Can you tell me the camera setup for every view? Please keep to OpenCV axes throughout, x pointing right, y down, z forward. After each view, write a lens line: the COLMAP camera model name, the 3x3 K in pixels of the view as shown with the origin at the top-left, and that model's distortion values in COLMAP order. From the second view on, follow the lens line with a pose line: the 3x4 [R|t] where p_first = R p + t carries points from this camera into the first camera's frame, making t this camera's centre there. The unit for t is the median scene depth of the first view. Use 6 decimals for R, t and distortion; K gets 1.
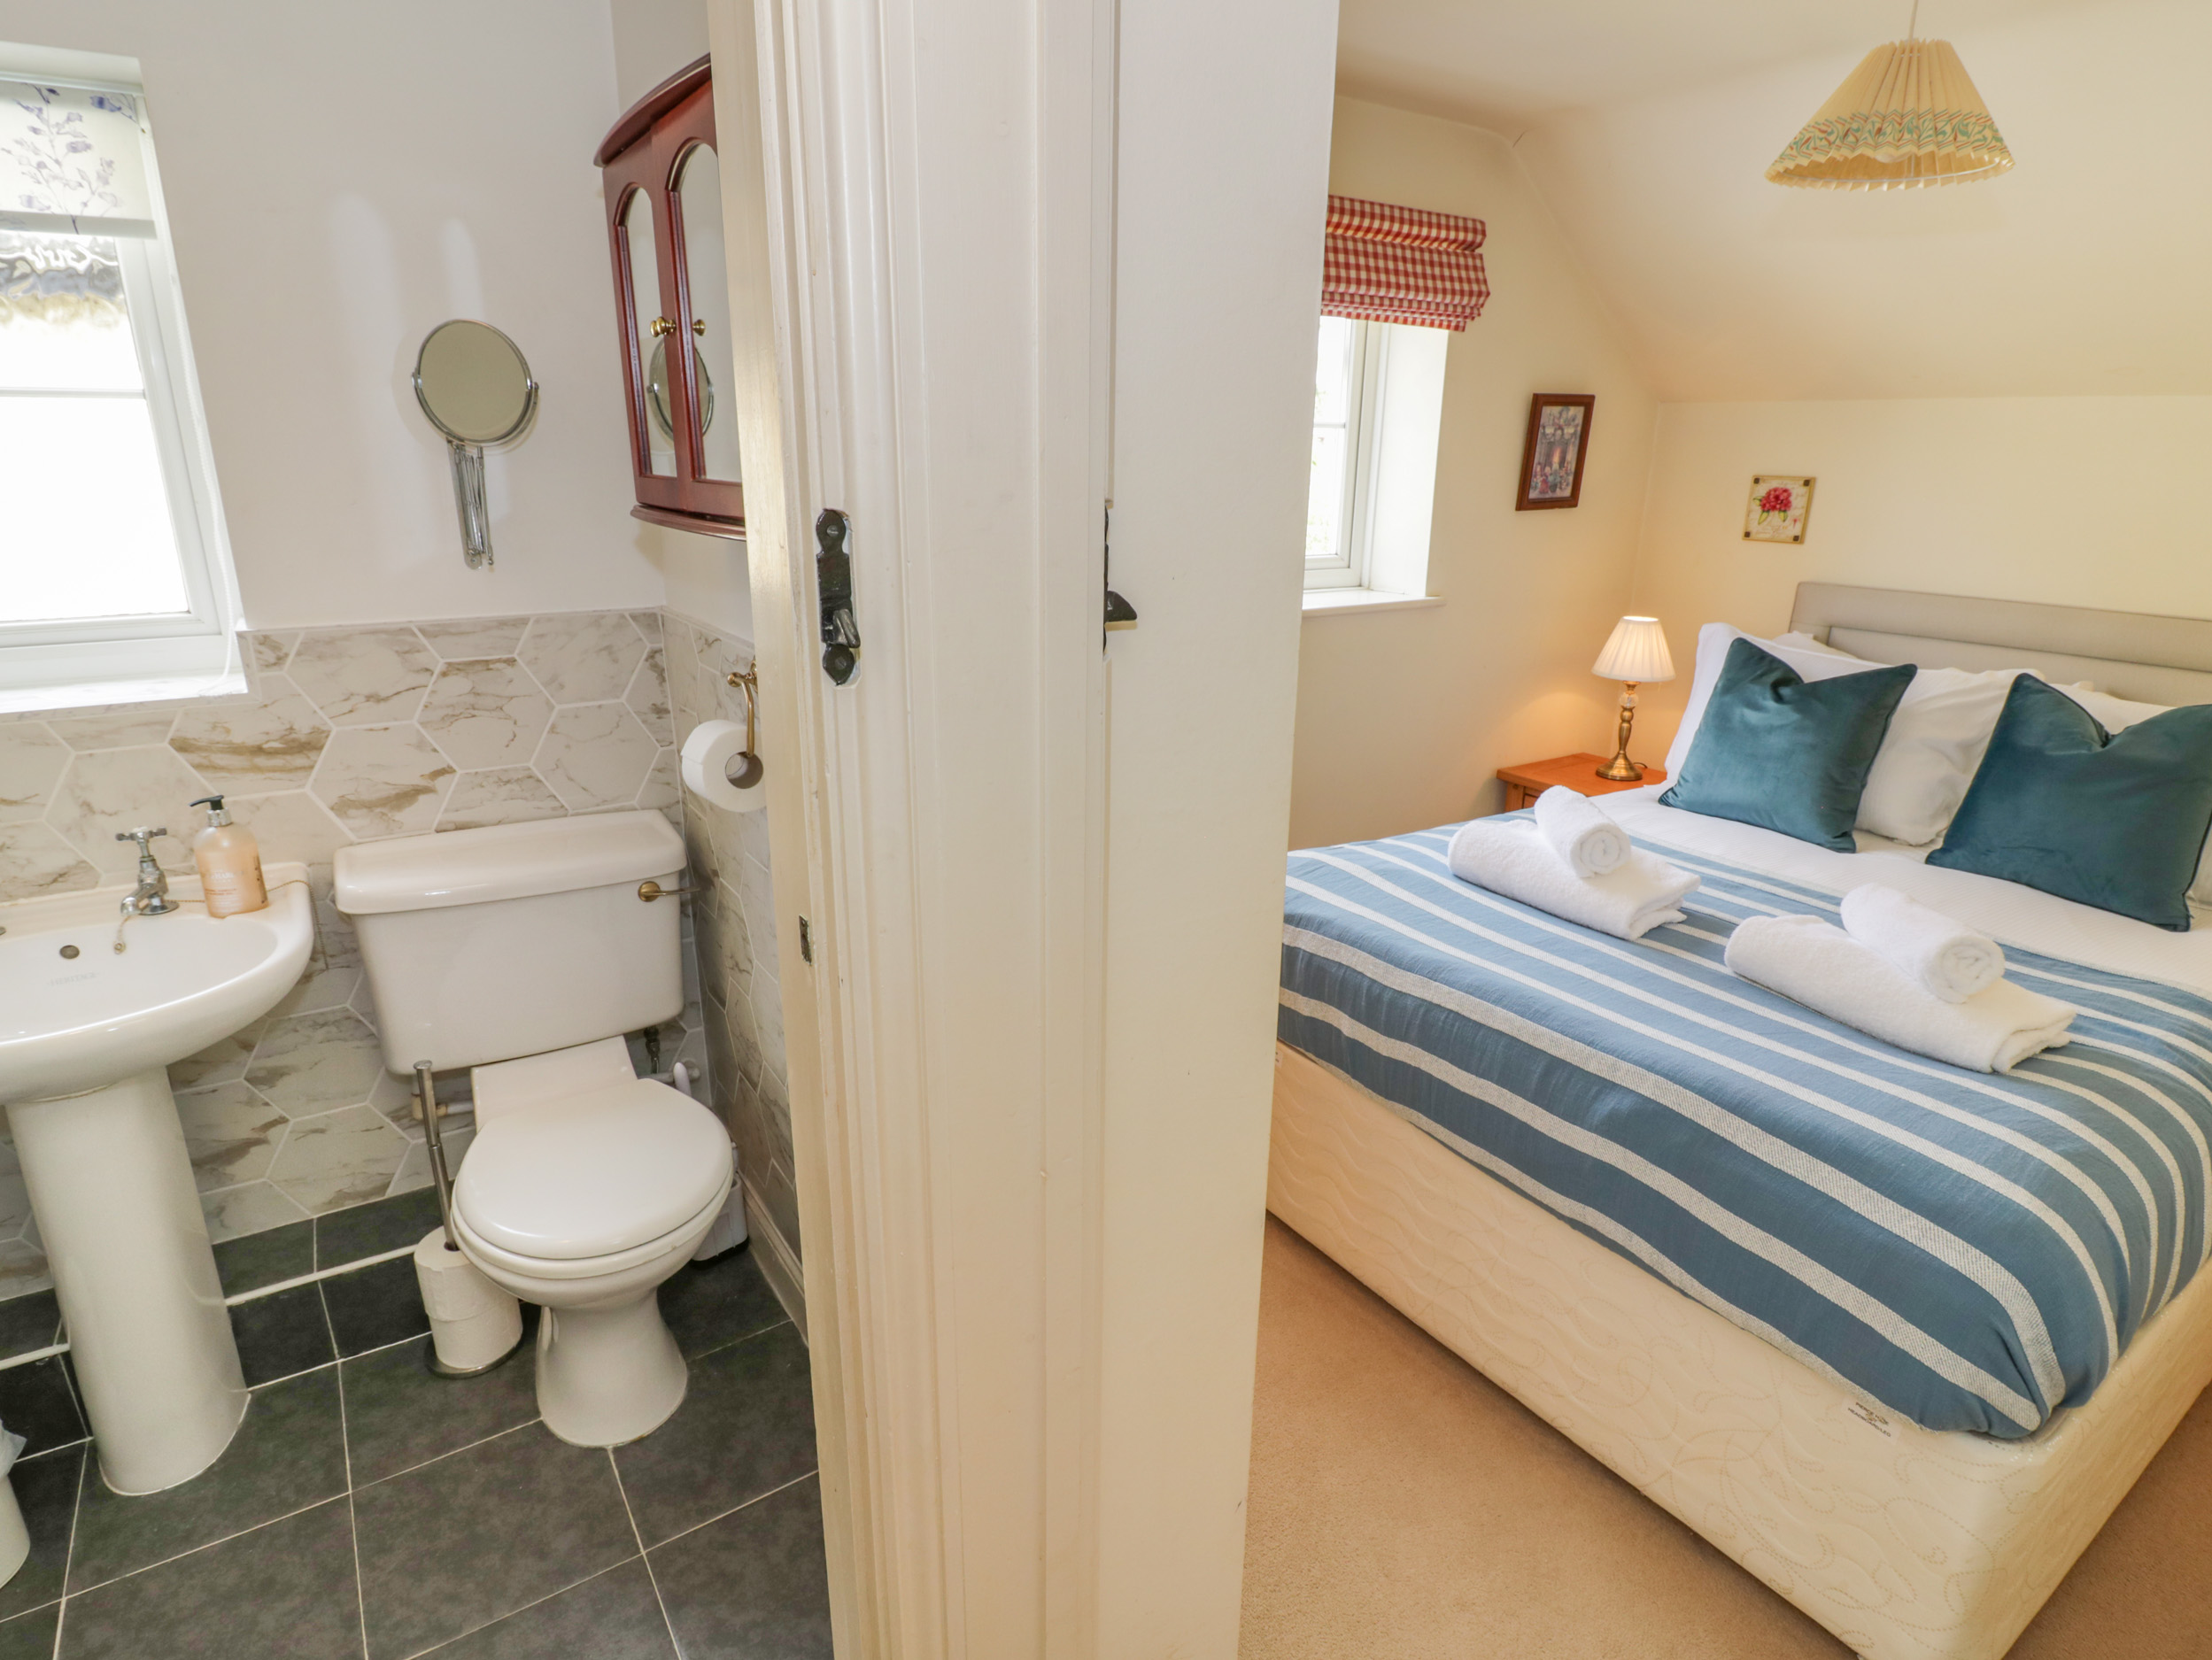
lens RADIAL K [[1170.1, 0, 1119.1], [0, 1170.1, 803.7], [0, 0, 1]] dist [0.002108, -0.013567]
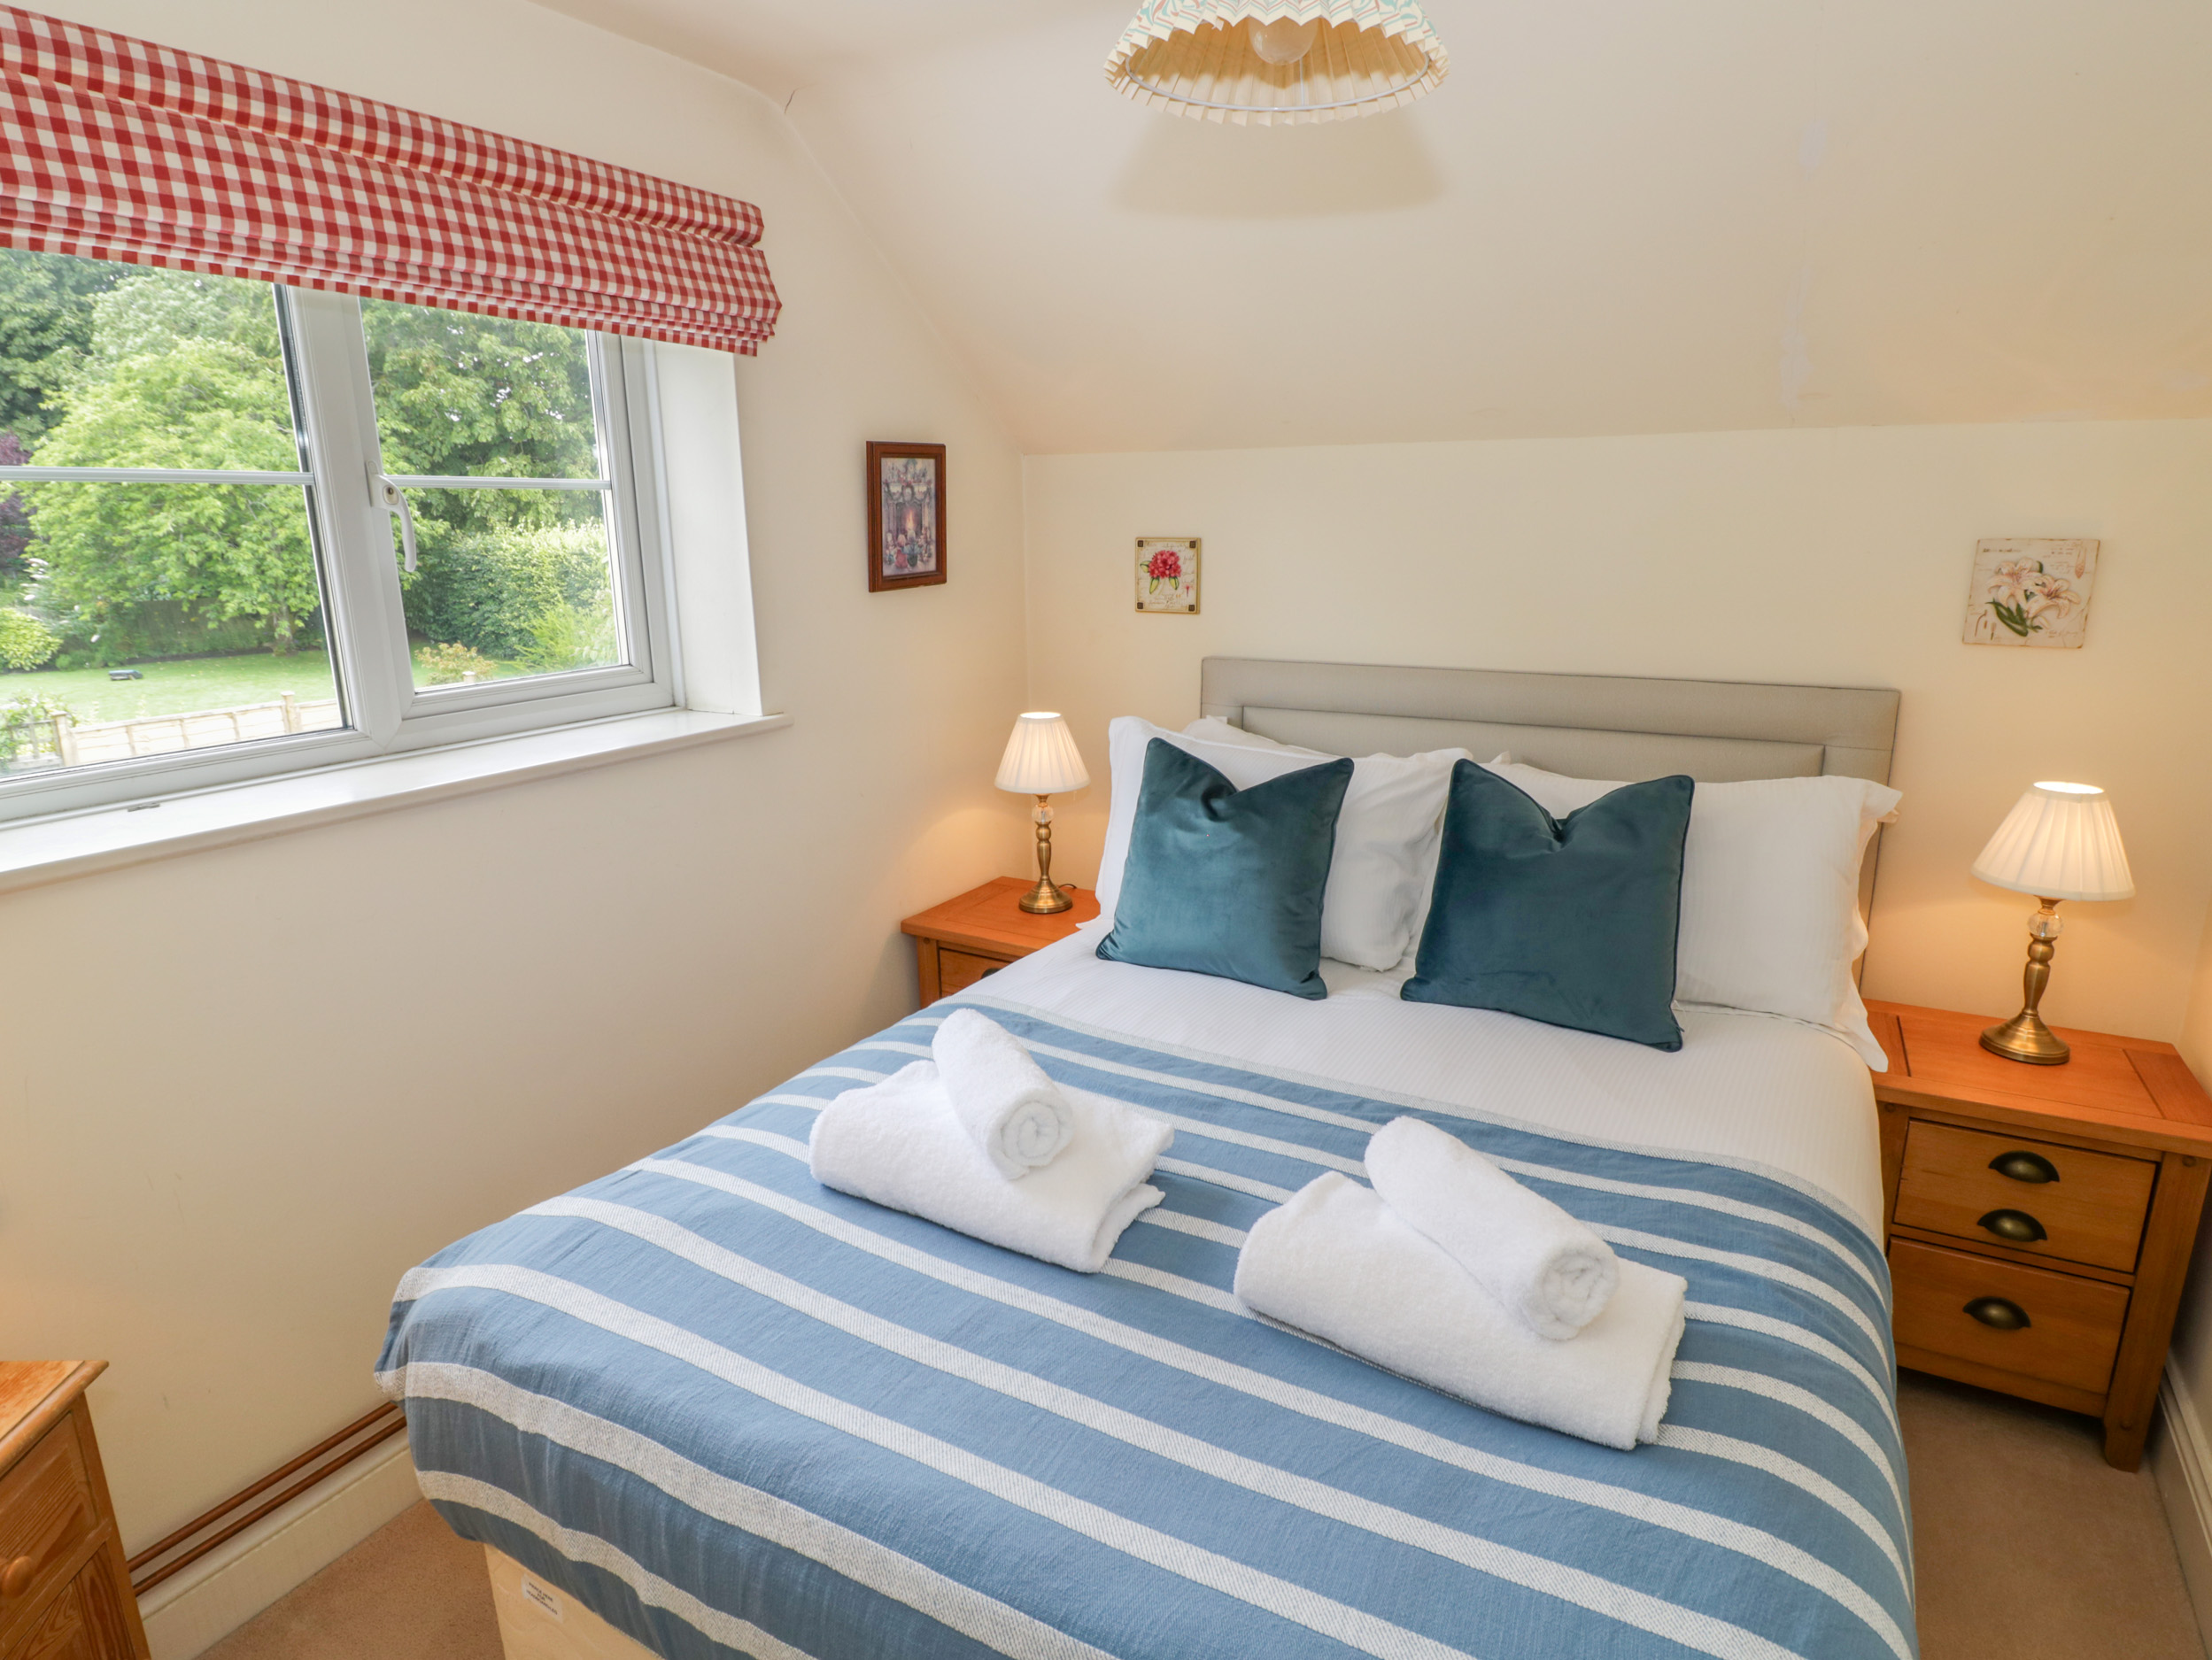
lens RADIAL K [[1169.9, 0, 1132.8], [0, 1169.9, 795.6], [0, 0, 1]] dist [0.004933, -0.013304]
pose [[0.880856, -0.130375, 0.455077, 0.162785], [0.156641, 0.987447, -0.020303, -0.099348], [-0.446718, 0.089168, 0.890220, 0.328817]]
